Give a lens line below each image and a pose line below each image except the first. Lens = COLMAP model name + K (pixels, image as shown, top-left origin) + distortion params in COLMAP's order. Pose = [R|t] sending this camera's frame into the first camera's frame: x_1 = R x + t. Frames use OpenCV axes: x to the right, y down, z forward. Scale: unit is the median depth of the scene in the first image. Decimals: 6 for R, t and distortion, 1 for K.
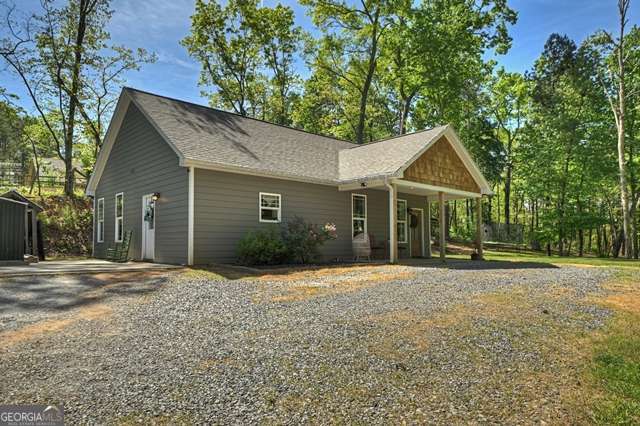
lens RADIAL K [[445.1, 0, 315.2], [0, 445.1, 208.0], [0, 0, 1]] dist [0.005498, 0.000240]
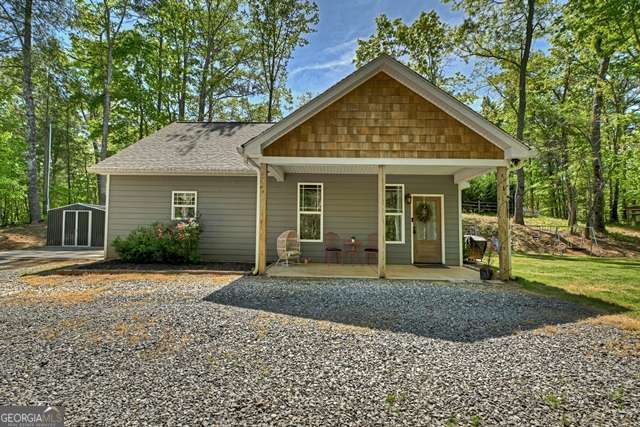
lens RADIAL K [[305.9, 0, 319.6], [0, 305.9, 213.1], [0, 0, 1]] dist [-0.008431, -0.000614]
pose [[0.707734, -0.033530, -0.705683, 0.243415], [0.045700, 0.998954, -0.001632, 0.012852], [0.704999, -0.031095, 0.708526, 0.292223]]
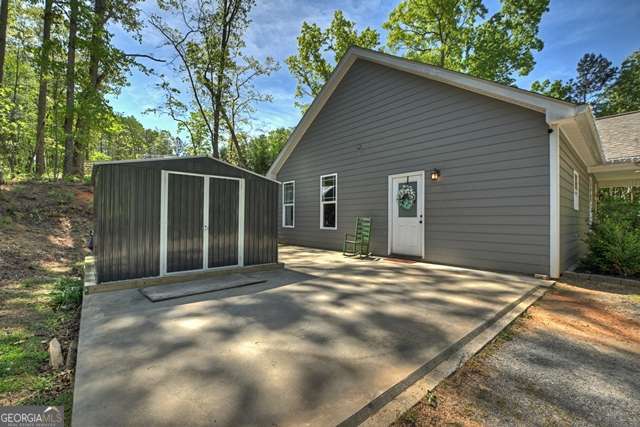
lens RADIAL K [[273.4, 0, 310.4], [0, 273.4, 211.9], [0, 0, 1]] dist [-0.016636, -0.000409]
pose [[0.999872, 0.004115, -0.015492, -0.225557], [-0.003106, 0.997904, 0.064640, 0.003213], [0.015725, -0.064583, 0.997788, 0.216117]]
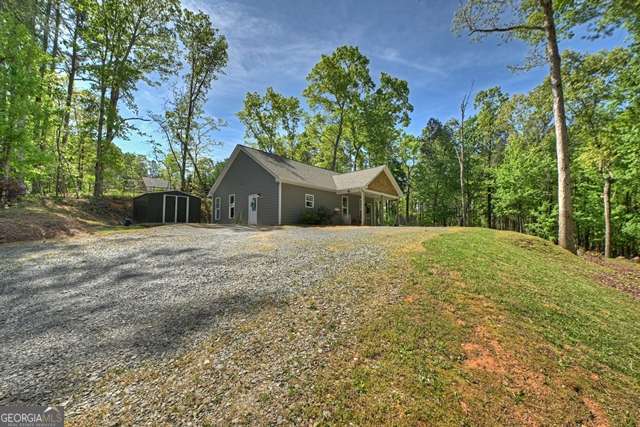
lens RADIAL K [[273.4, 0, 322.1], [0, 273.4, 215.8], [0, 0, 1]] dist [-0.016636, -0.000409]
pose [[0.994133, 0.000958, 0.108164, -0.076366], [-0.002925, 0.999833, 0.018028, 0.019699], [-0.108129, -0.018239, 0.993970, -0.153050]]
